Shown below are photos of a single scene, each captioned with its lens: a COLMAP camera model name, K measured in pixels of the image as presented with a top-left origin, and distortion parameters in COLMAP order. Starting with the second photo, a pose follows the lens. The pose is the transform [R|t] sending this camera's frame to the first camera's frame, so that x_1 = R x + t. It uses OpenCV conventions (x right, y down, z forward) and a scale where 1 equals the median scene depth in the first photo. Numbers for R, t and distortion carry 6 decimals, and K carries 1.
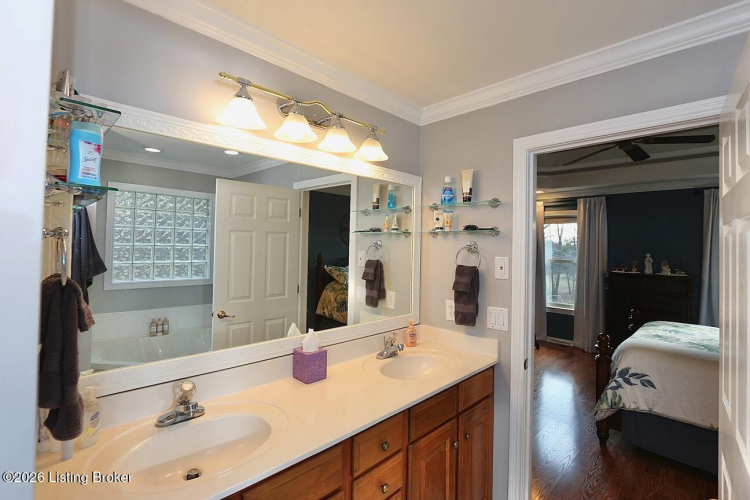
lens RADIAL K [[343.6, 0, 376.2], [0, 343.6, 246.4], [0, 0, 1]] dist [-0.012874, 0.000668]
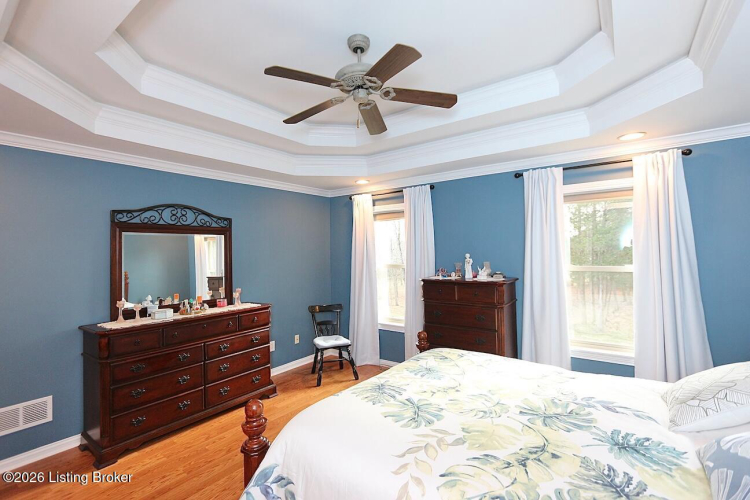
lens RADIAL K [[343.6, 0, 373.8], [0, 343.6, 247.5], [0, 0, 1]] dist [-0.012874, 0.000668]
pose [[0.988601, -0.033260, 0.146838, 0.425964], [0.035612, 0.999276, -0.013418, 0.009261], [-0.146286, 0.018494, 0.989070, 0.217955]]
